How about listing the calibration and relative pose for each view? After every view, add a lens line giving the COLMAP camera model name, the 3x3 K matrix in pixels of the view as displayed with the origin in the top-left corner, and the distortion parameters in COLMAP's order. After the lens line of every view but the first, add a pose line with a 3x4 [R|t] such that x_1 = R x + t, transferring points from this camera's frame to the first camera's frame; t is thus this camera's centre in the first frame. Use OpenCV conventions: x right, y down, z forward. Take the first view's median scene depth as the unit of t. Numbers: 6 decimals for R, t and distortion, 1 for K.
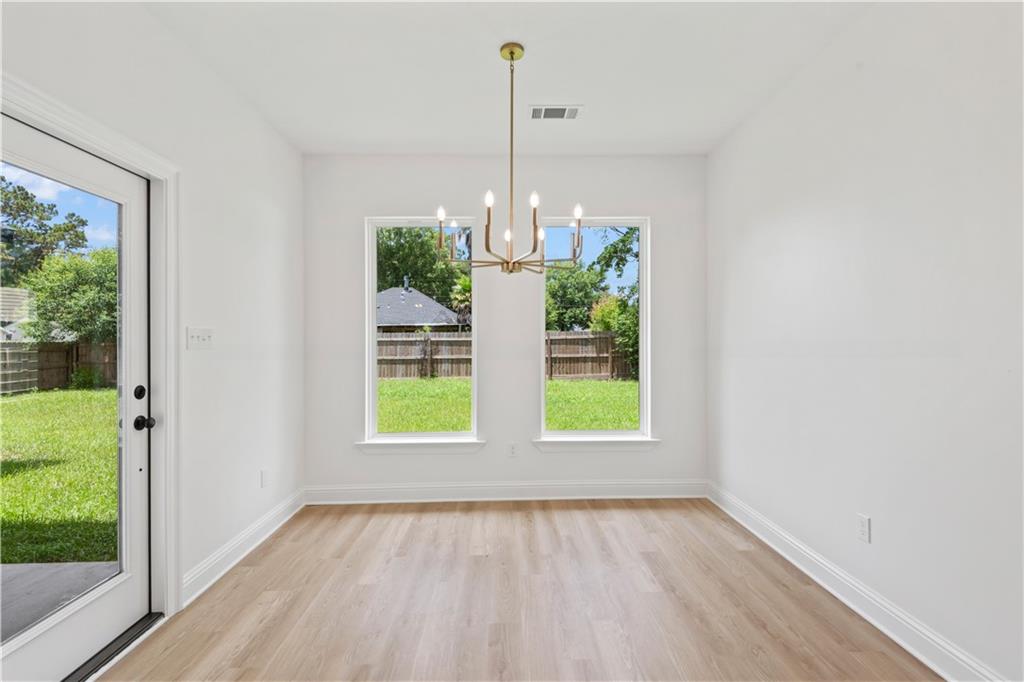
lens RADIAL K [[480.6, 0, 512.0], [0, 480.6, 341.0], [0, 0, 1]] dist [-0.001007, -0.000259]
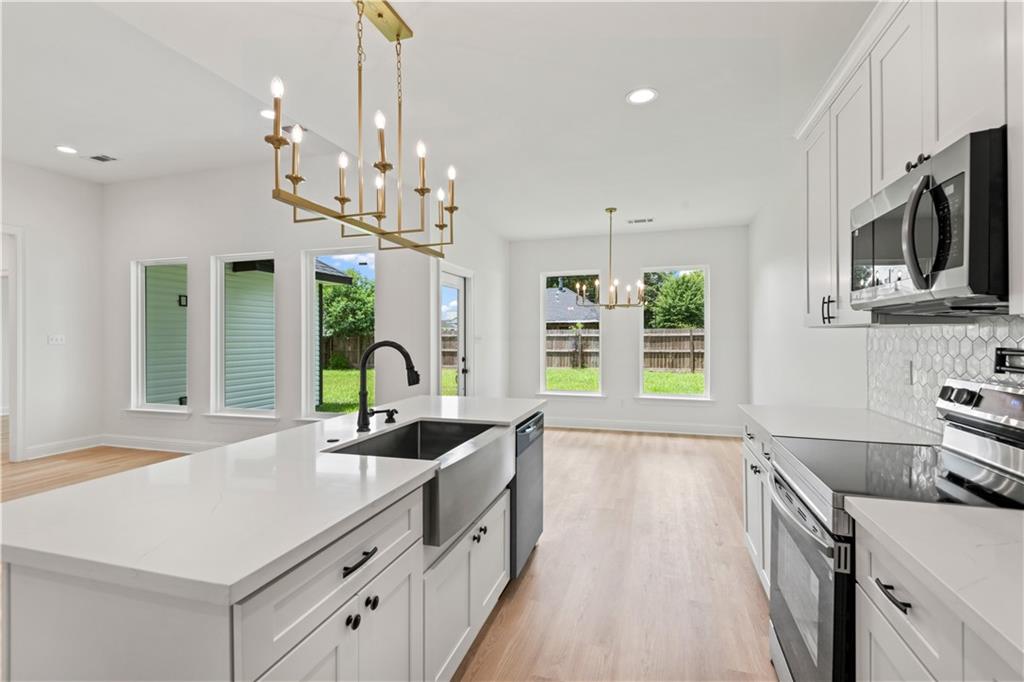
lens RADIAL K [[462.5, 0, 489.4], [0, 462.5, 339.2], [0, 0, 1]] dist [0.000180, -0.000061]
pose [[0.933011, 0.005671, -0.359803, 0.027034], [-0.002960, 0.999963, 0.008084, -0.002544], [0.359835, -0.006477, 0.932993, -0.130598]]
